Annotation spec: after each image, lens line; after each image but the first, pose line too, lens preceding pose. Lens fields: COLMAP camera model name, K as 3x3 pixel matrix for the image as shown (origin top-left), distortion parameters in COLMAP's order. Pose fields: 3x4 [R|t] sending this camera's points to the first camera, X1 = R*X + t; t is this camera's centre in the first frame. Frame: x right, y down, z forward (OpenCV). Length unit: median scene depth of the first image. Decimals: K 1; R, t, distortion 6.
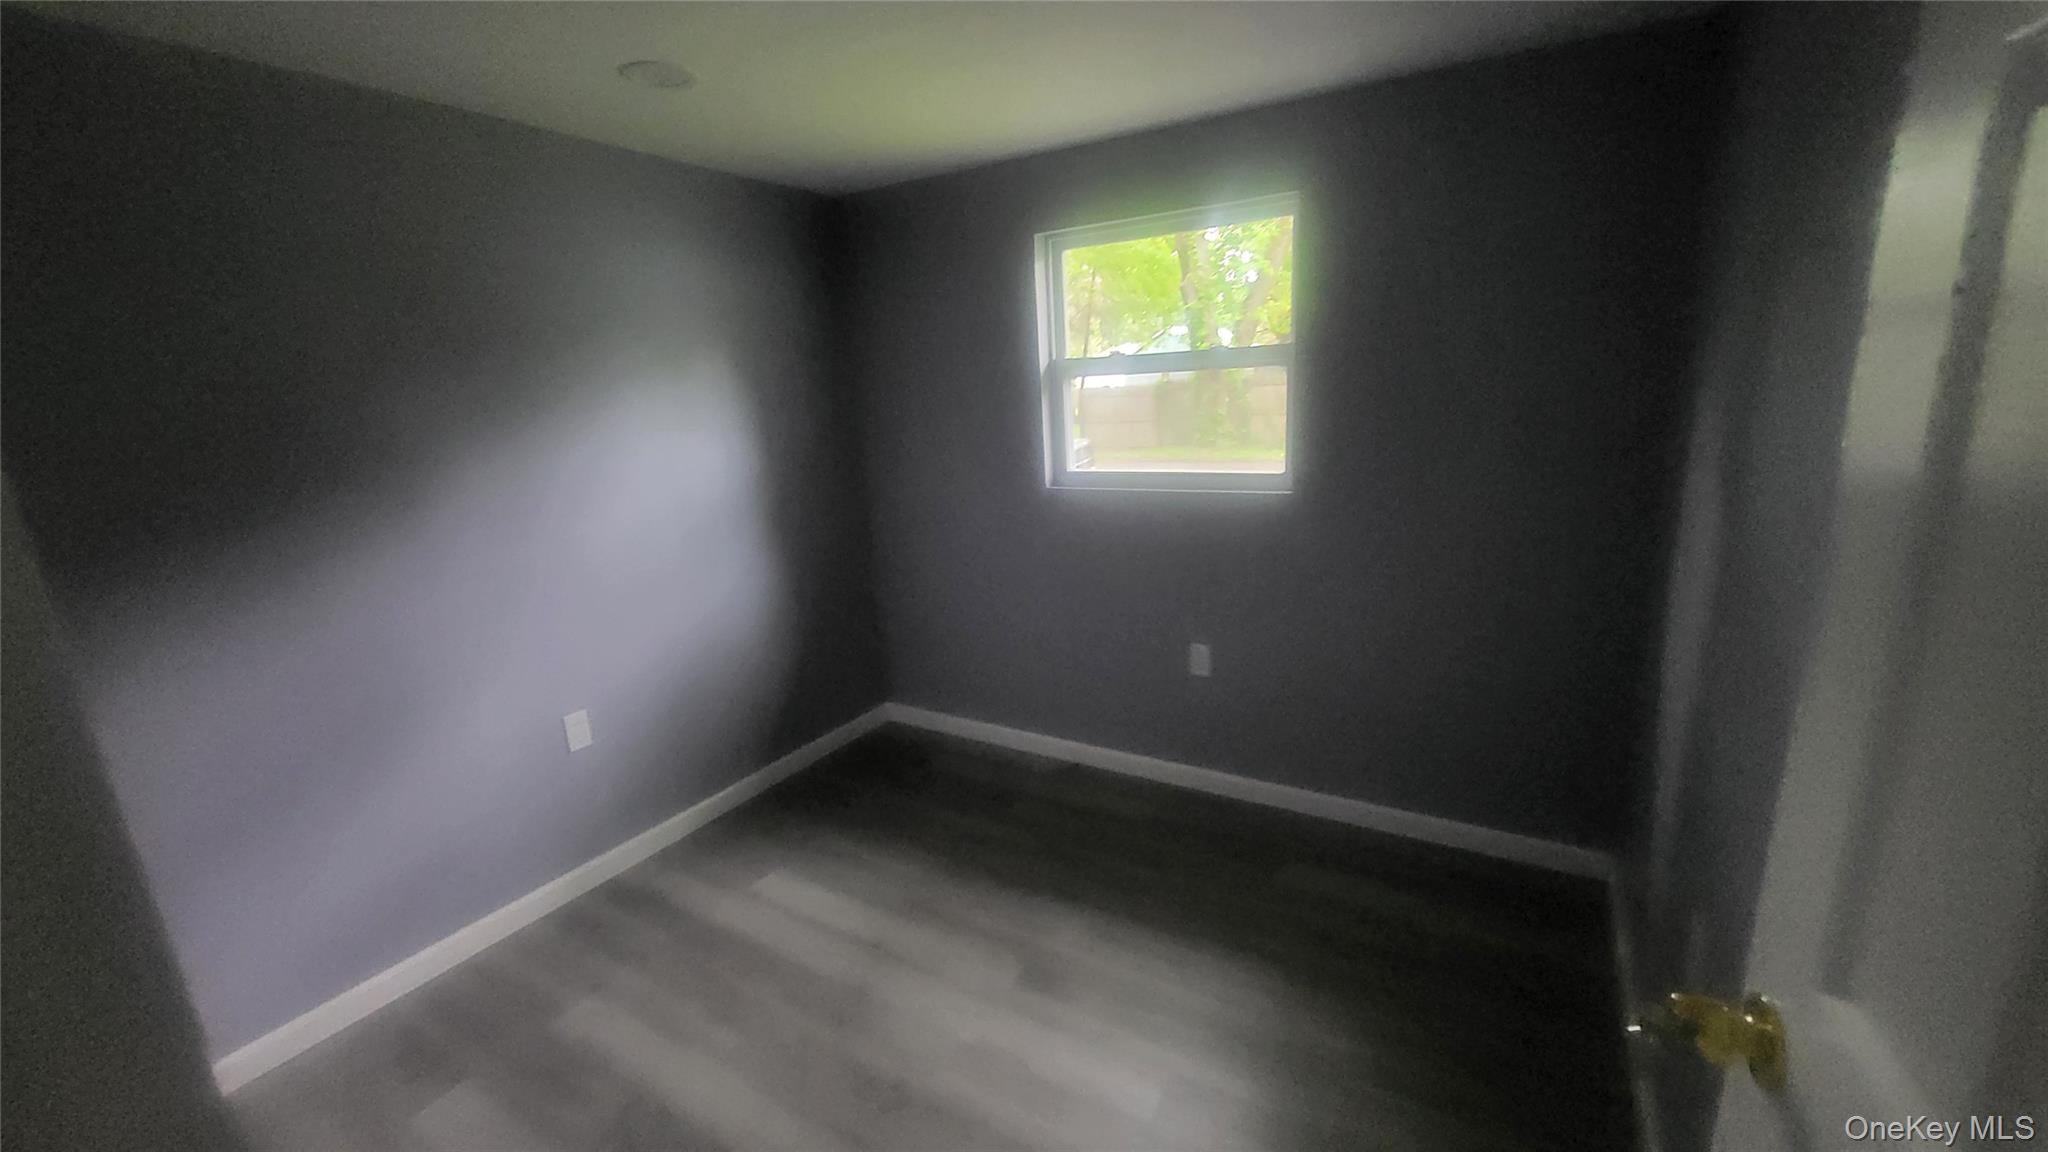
lens RADIAL K [[812.1, 0, 1012.6], [0, 812.1, 584.8], [0, 0, 1]] dist [0.003019, -0.000290]
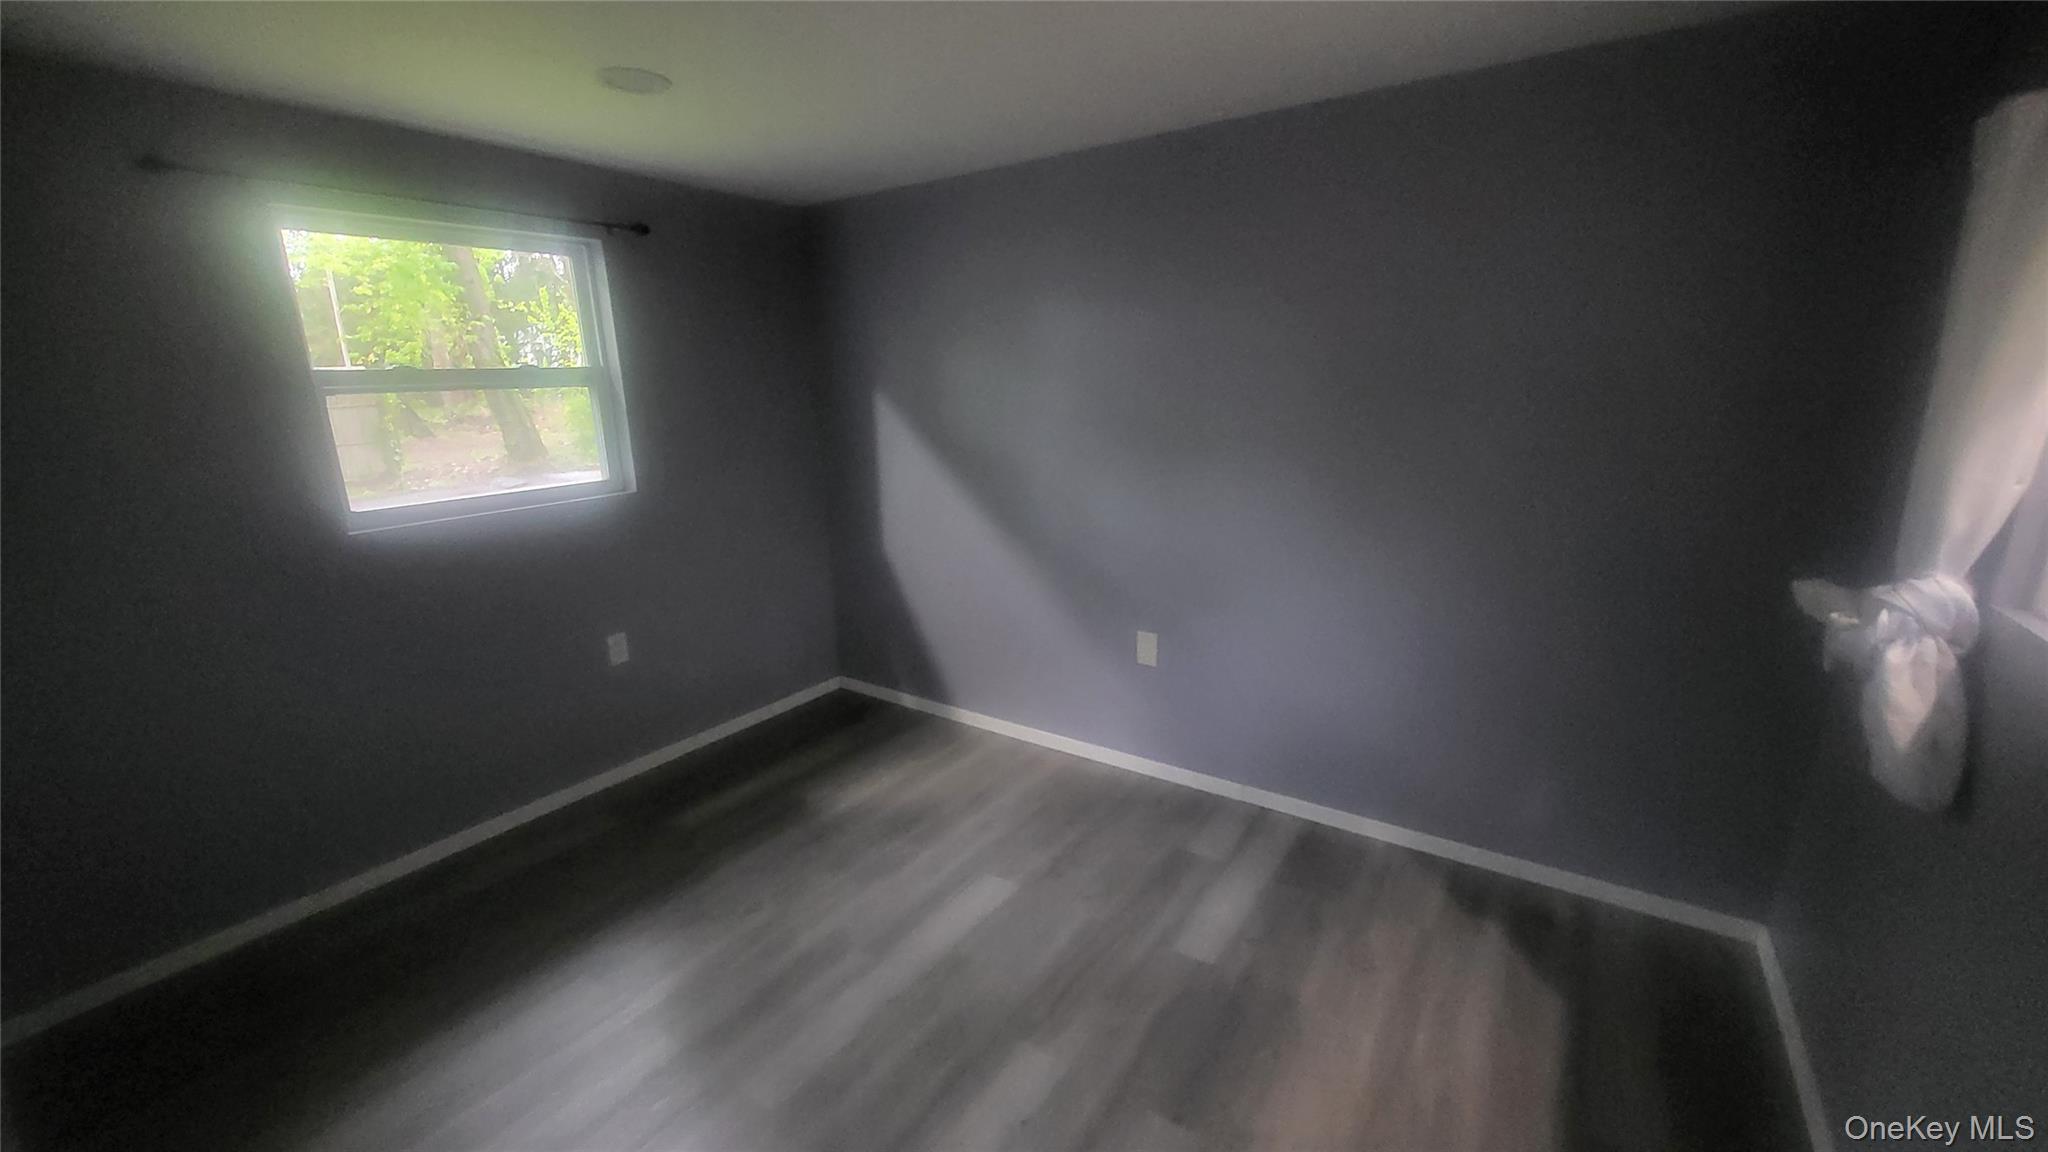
lens RADIAL K [[812.1, 0, 1012.6], [0, 812.1, 584.8], [0, 0, 1]] dist [0.003019, -0.000290]
pose [[0.027095, -0.176946, 0.983847, -0.795387], [0.279731, 0.946230, 0.162477, -0.020353], [-0.959696, 0.270811, 0.075135, 0.391451]]
